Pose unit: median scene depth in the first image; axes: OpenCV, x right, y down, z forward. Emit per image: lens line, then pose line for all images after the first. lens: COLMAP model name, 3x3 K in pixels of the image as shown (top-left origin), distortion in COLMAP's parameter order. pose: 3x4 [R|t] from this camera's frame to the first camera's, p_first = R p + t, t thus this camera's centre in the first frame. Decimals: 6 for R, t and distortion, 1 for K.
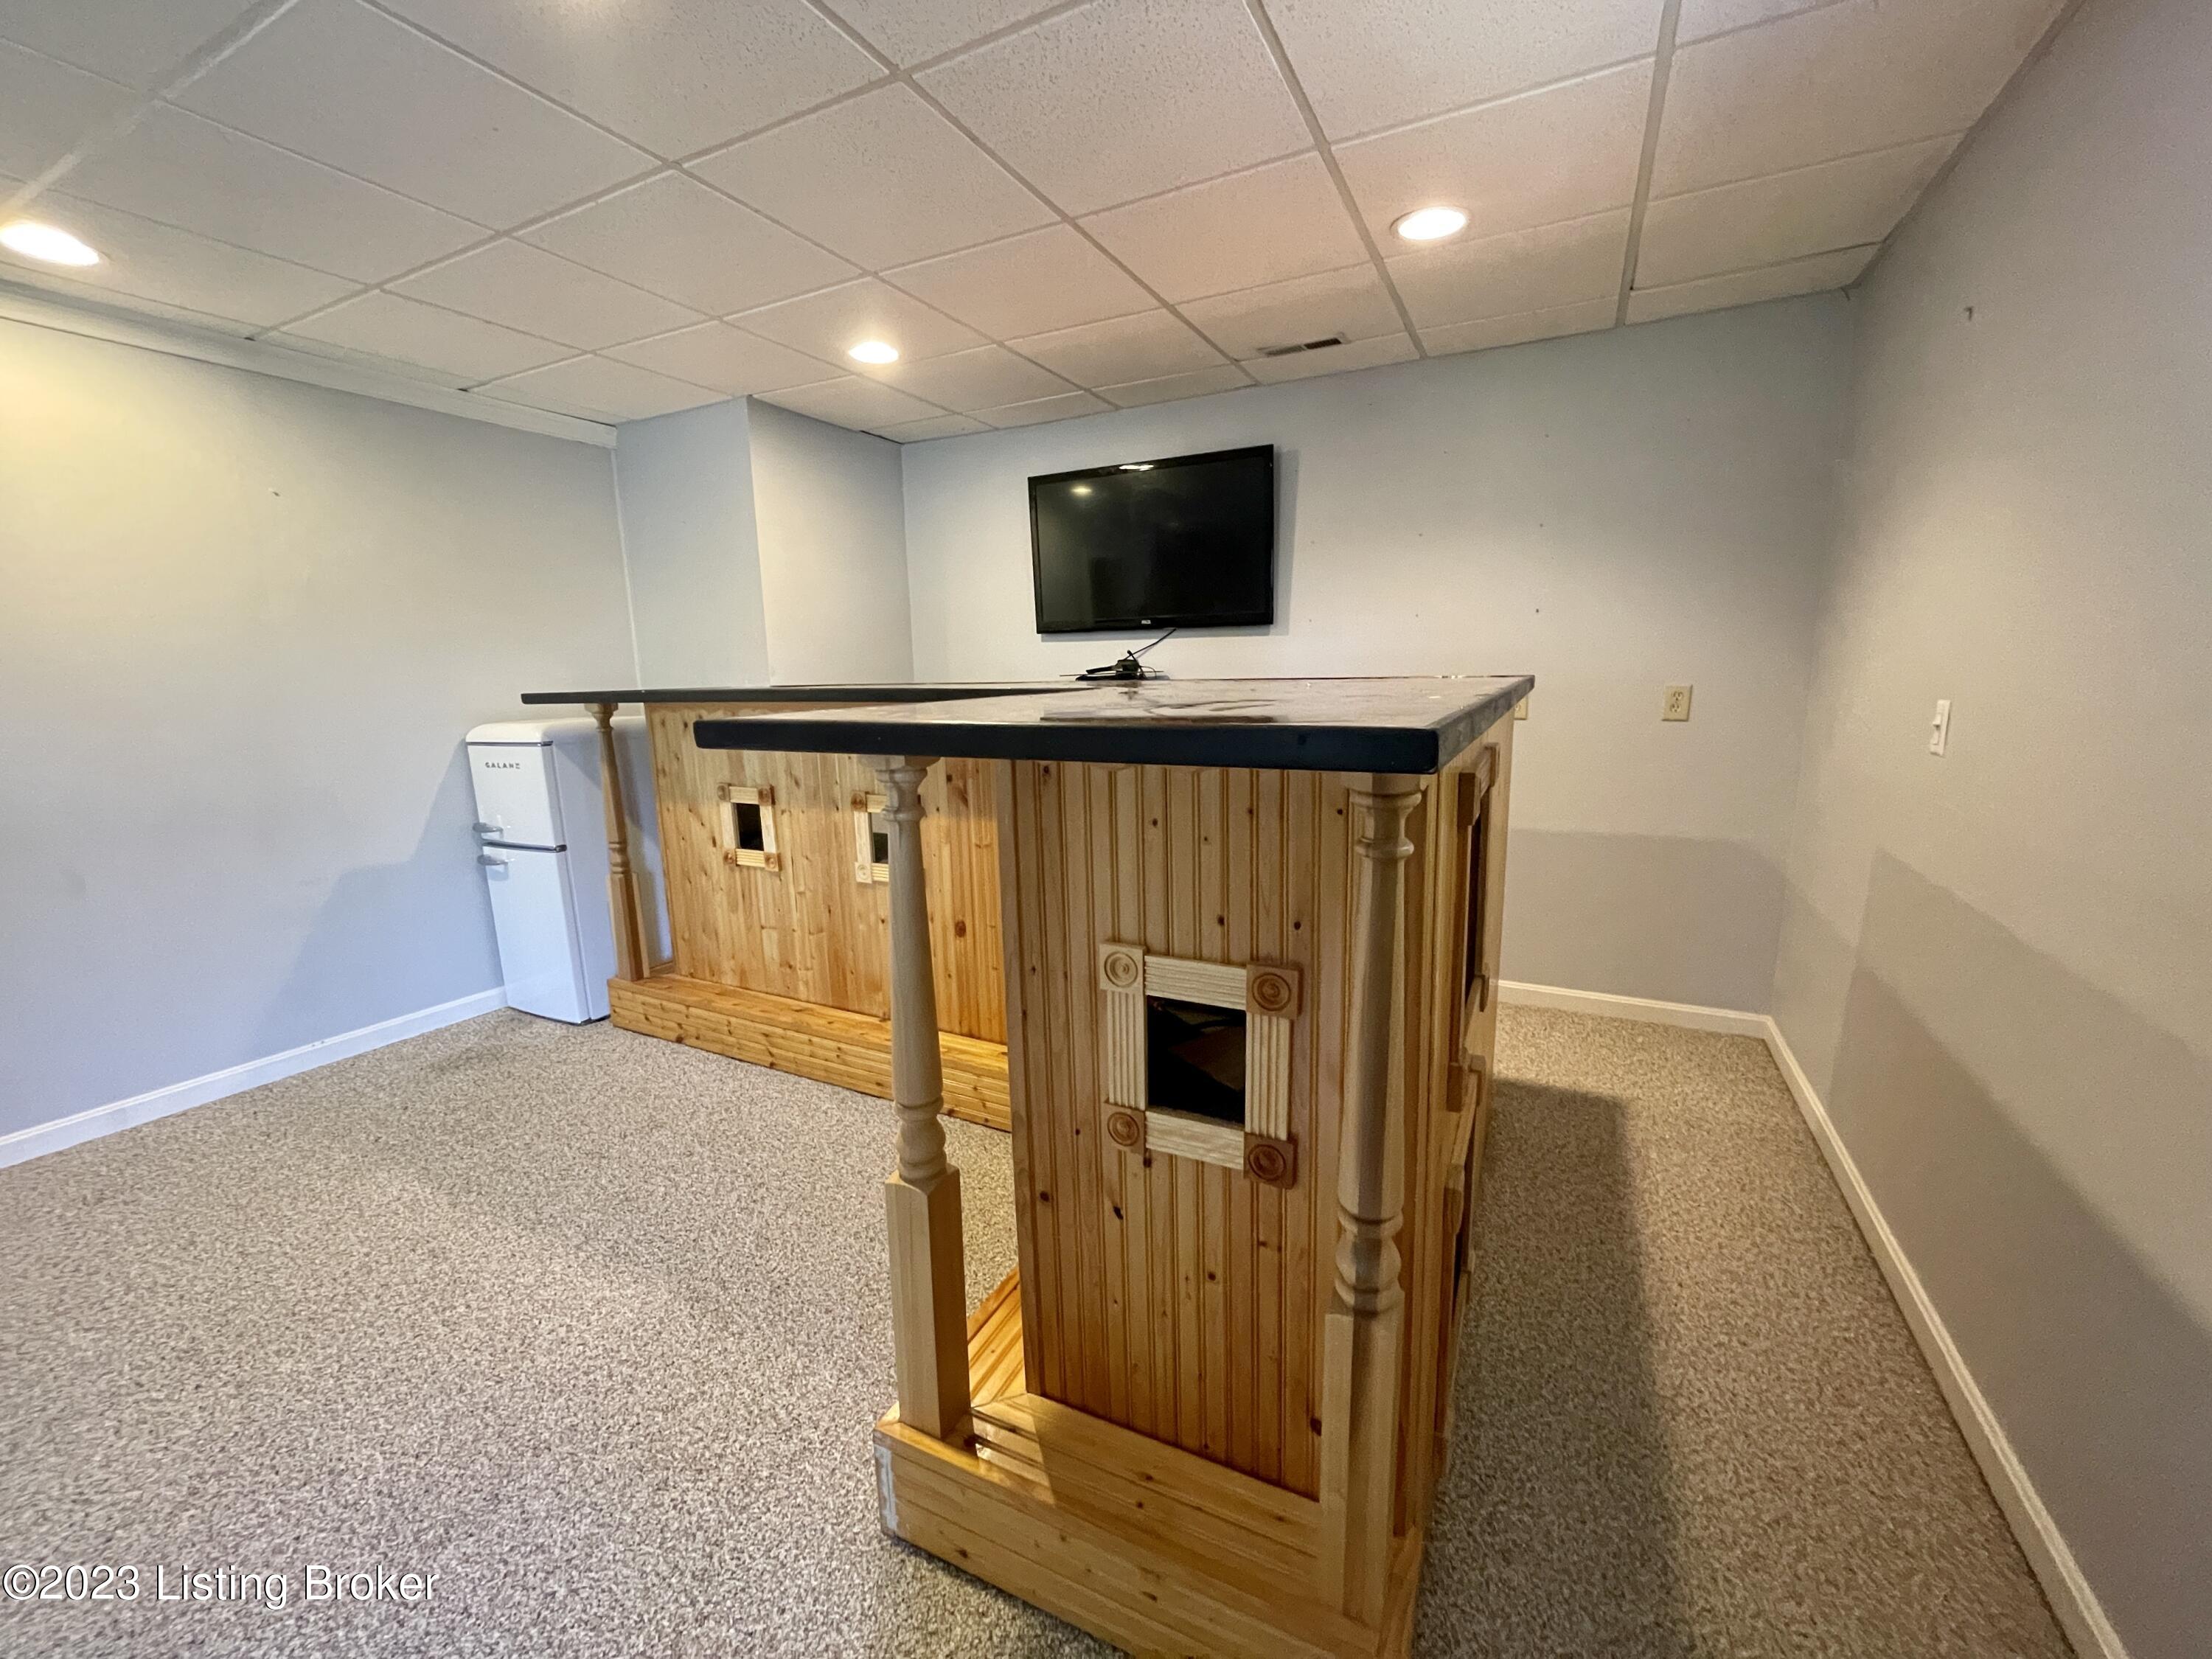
lens RADIAL K [[892.5, 0, 1112.1], [0, 892.5, 821.3], [0, 0, 1]] dist [-0.003010, -0.000224]
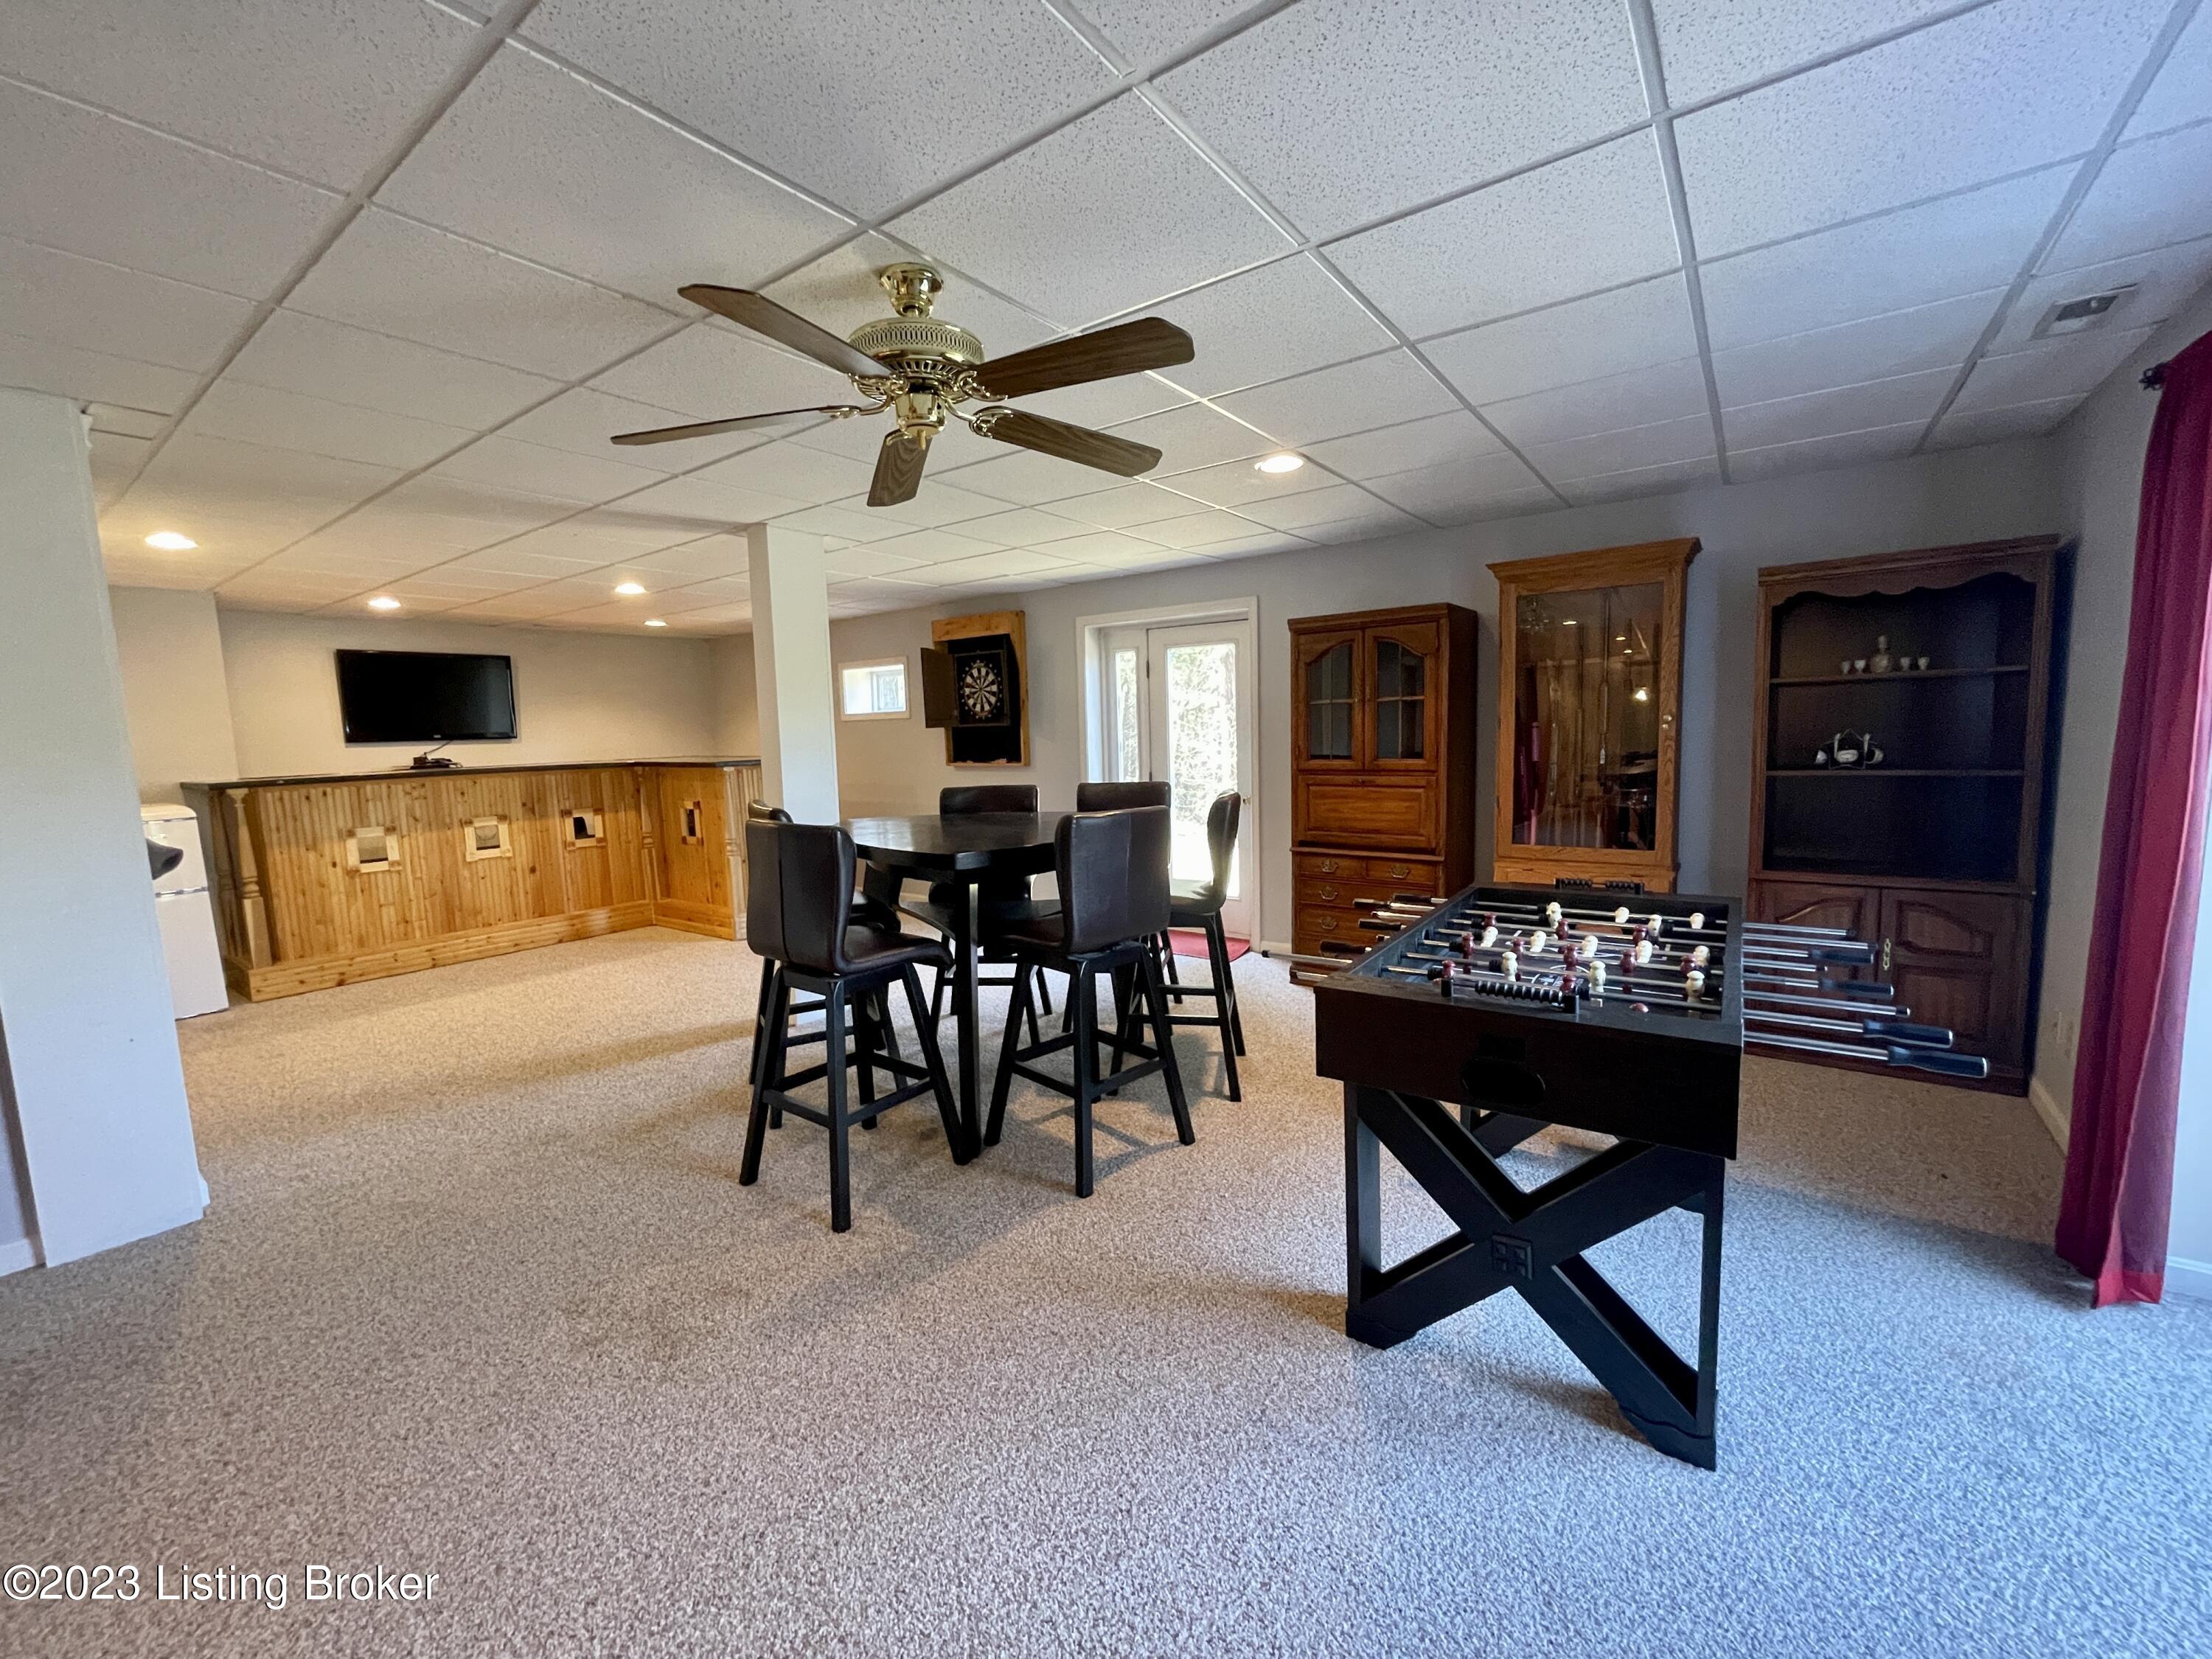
lens RADIAL K [[892.5, 0, 1105.9], [0, 892.5, 825.1], [0, 0, 1]] dist [-0.003010, -0.000224]
pose [[0.169381, -0.090466, 0.981390, -1.856852], [0.201835, 0.977857, 0.055305, 0.153213], [-0.964662, 0.188712, 0.183889, -0.744008]]
